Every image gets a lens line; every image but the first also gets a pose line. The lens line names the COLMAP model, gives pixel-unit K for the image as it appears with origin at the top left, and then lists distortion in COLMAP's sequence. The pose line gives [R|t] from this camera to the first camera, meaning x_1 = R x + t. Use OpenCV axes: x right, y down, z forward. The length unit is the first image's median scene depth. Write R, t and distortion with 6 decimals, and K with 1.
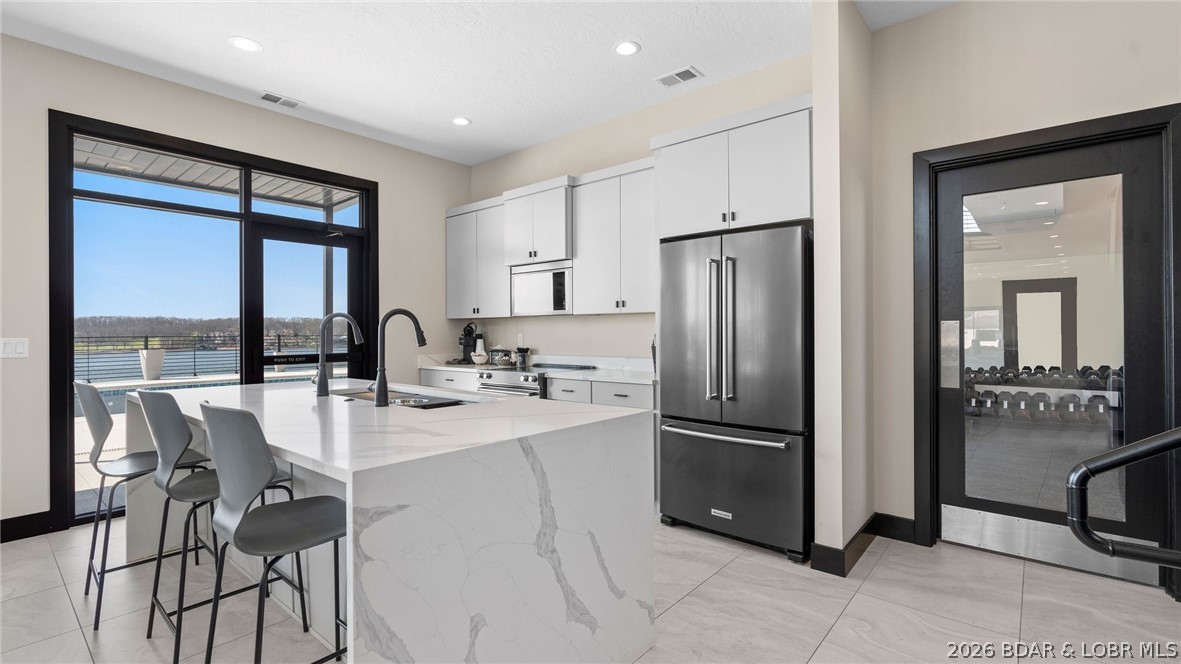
lens RADIAL K [[531.5, 0, 581.0], [0, 531.5, 328.4], [0, 0, 1]] dist [-0.011399, 0.004683]
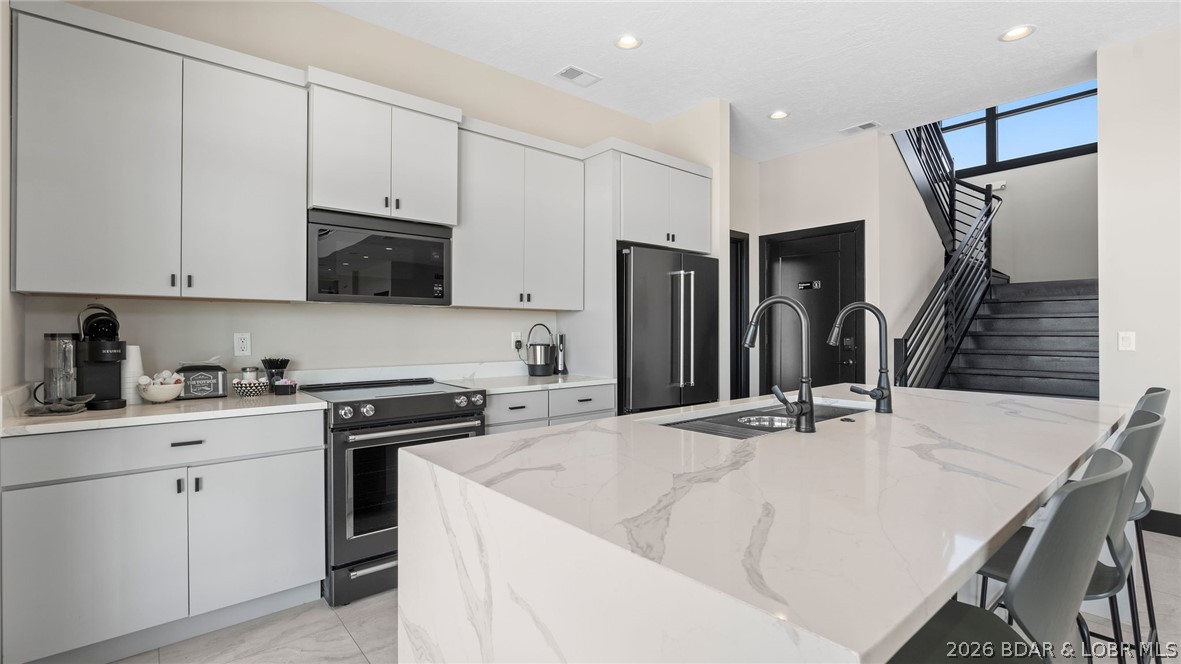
lens RADIAL K [[531.5, 0, 592.0], [0, 531.5, 333.6], [0, 0, 1]] dist [-0.011399, 0.004683]
pose [[0.162644, 0.004691, 0.986674, -0.699110], [-0.009147, 0.999953, -0.003246, 0.012557], [-0.986642, -0.008497, 0.162680, 0.706630]]
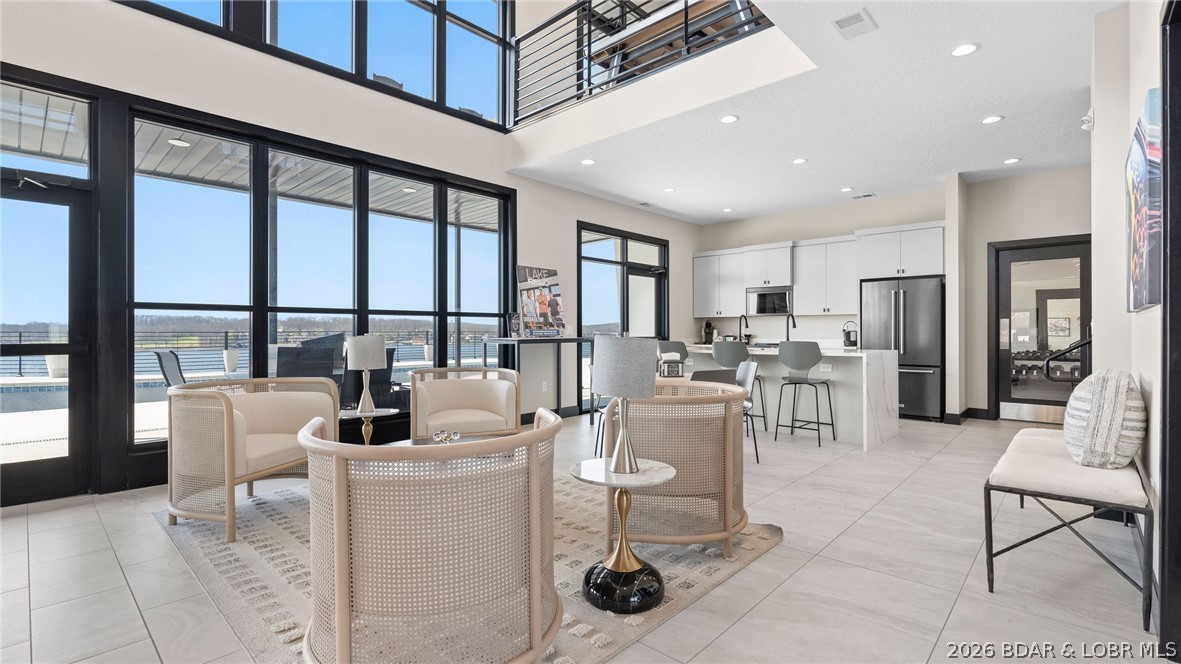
lens RADIAL K [[531.5, 0, 587.0], [0, 531.5, 330.5], [0, 0, 1]] dist [-0.011399, 0.004683]
pose [[0.999248, 0.002706, -0.038674, -0.671384], [-0.002515, 0.999984, 0.004994, 0.019598], [0.038686, -0.004893, 0.999239, -0.891877]]
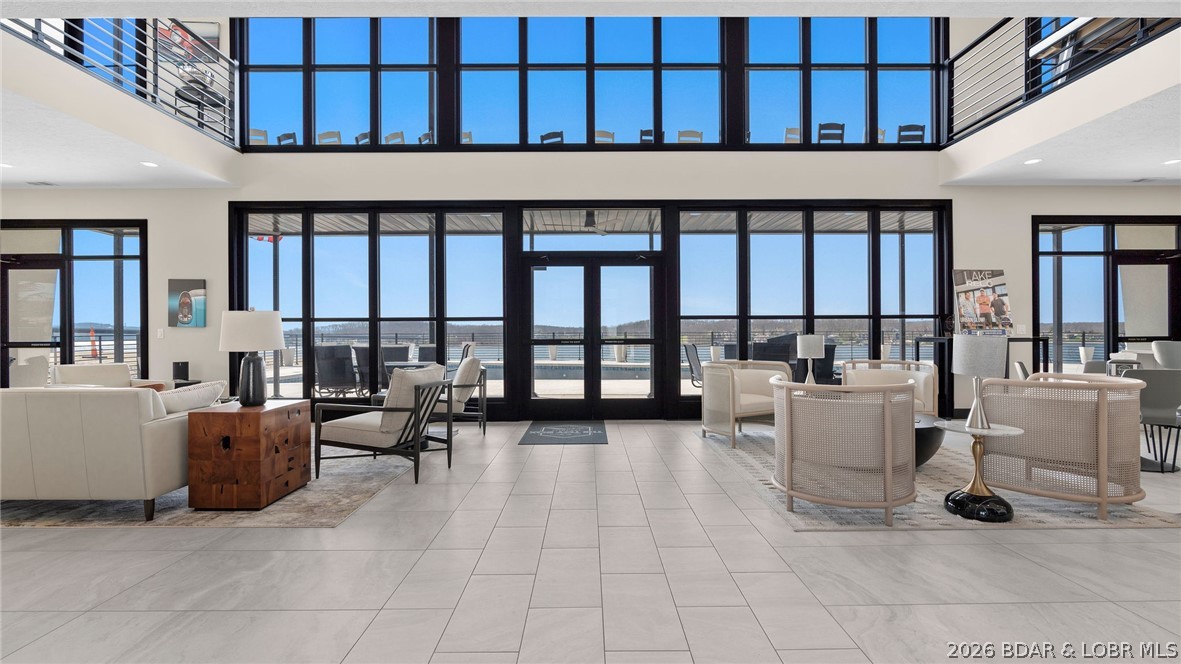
lens RADIAL K [[531.5, 0, 593.6], [0, 531.5, 330.8], [0, 0, 1]] dist [-0.011399, 0.004683]
pose [[0.663072, -0.001941, -0.748553, -0.452172], [0.007264, 0.999966, 0.003842, 0.015460], [0.748520, -0.007986, 0.663064, -1.279055]]
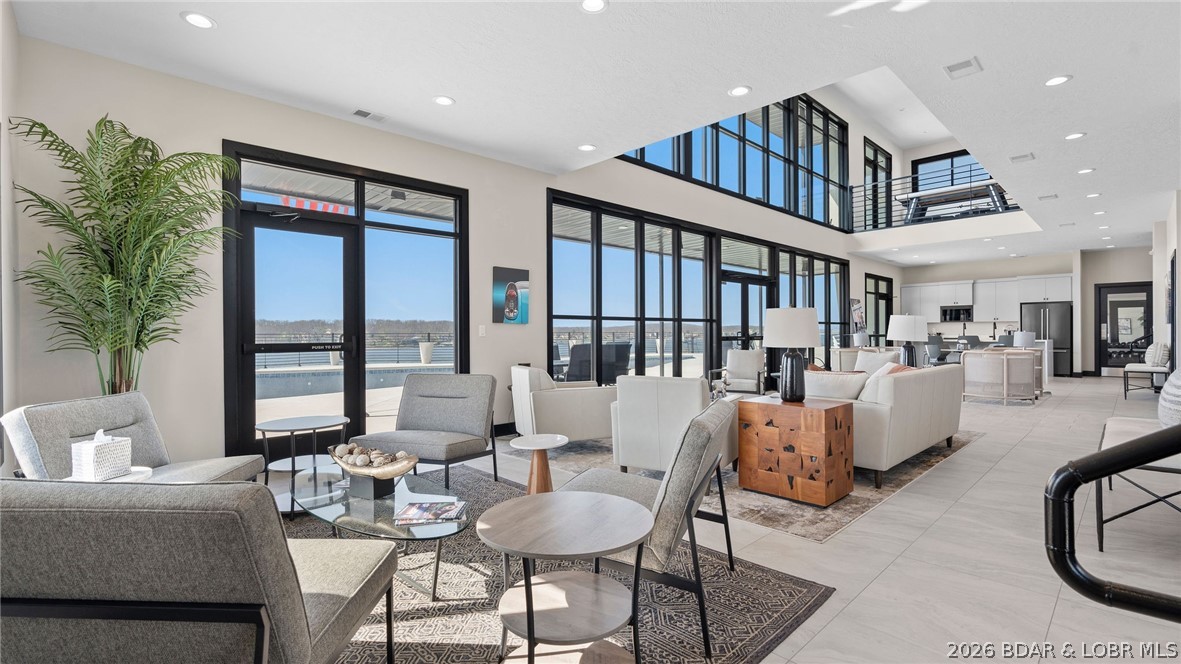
lens RADIAL K [[531.5, 0, 598.5], [0, 531.5, 333.7], [0, 0, 1]] dist [-0.011399, 0.004683]
pose [[0.996404, -0.000419, -0.084727, -2.057079], [0.001190, 0.999958, 0.009050, 0.015186], [0.084720, -0.009118, 0.996363, -2.458020]]
